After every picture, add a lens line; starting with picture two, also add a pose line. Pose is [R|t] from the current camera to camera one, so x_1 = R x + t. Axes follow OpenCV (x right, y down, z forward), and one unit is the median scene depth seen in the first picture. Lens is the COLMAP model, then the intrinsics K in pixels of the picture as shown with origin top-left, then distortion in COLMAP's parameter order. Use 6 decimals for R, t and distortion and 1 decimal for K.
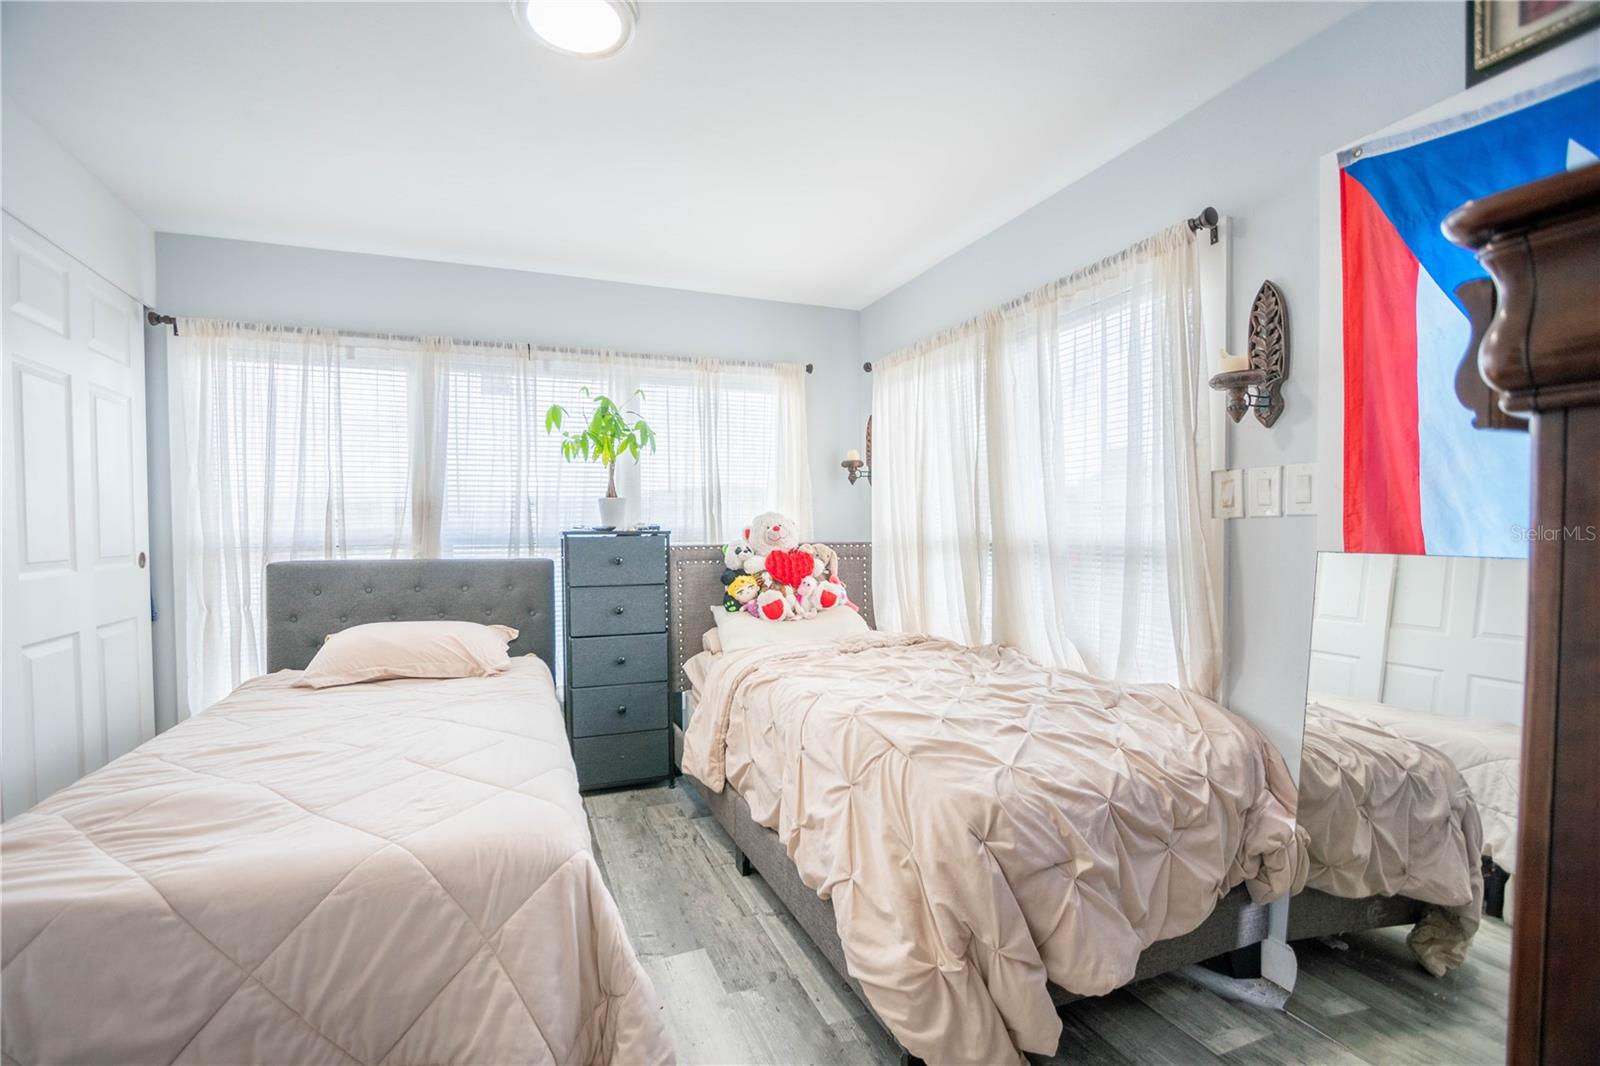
lens RADIAL K [[699.0, 0, 791.3], [0, 699.0, 543.3], [0, 0, 1]] dist [-0.016727, 0.002054]
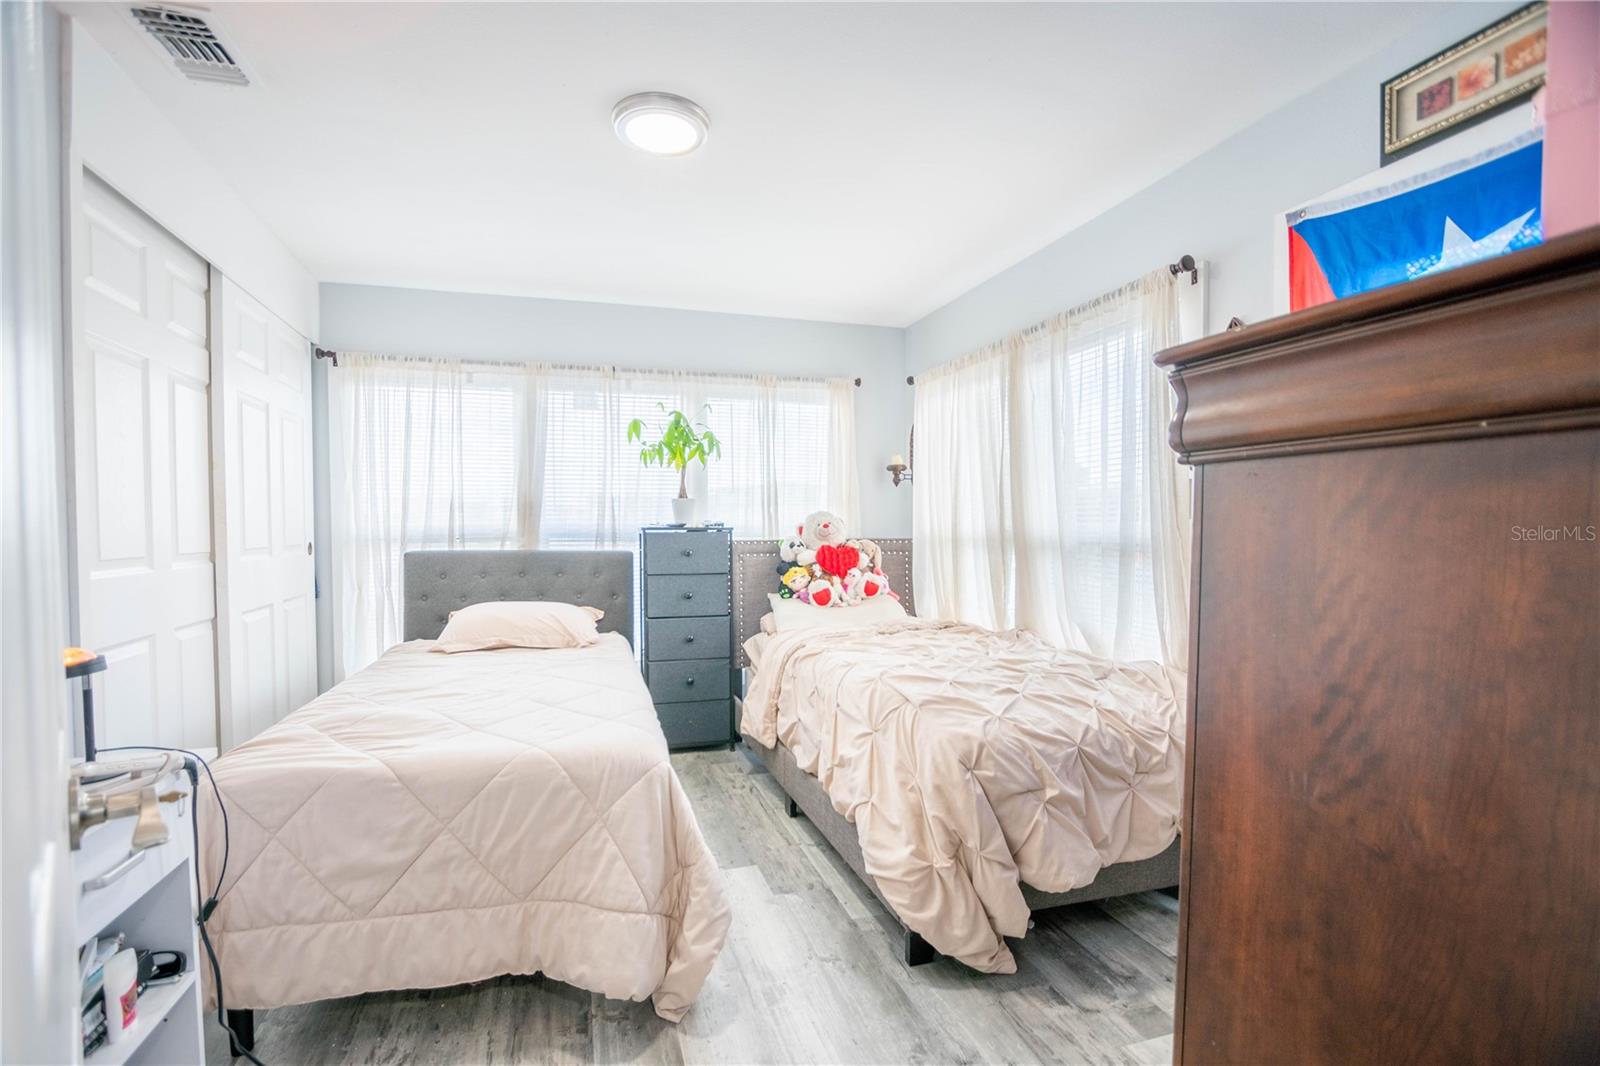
lens RADIAL K [[699.0, 0, 802.2], [0, 699.0, 536.6], [0, 0, 1]] dist [-0.016727, 0.002054]
pose [[0.997197, 0.006303, -0.074560, 0.040423], [-0.006709, 0.999964, -0.005206, 0.004029], [0.074525, 0.005691, 0.997203, -0.211832]]
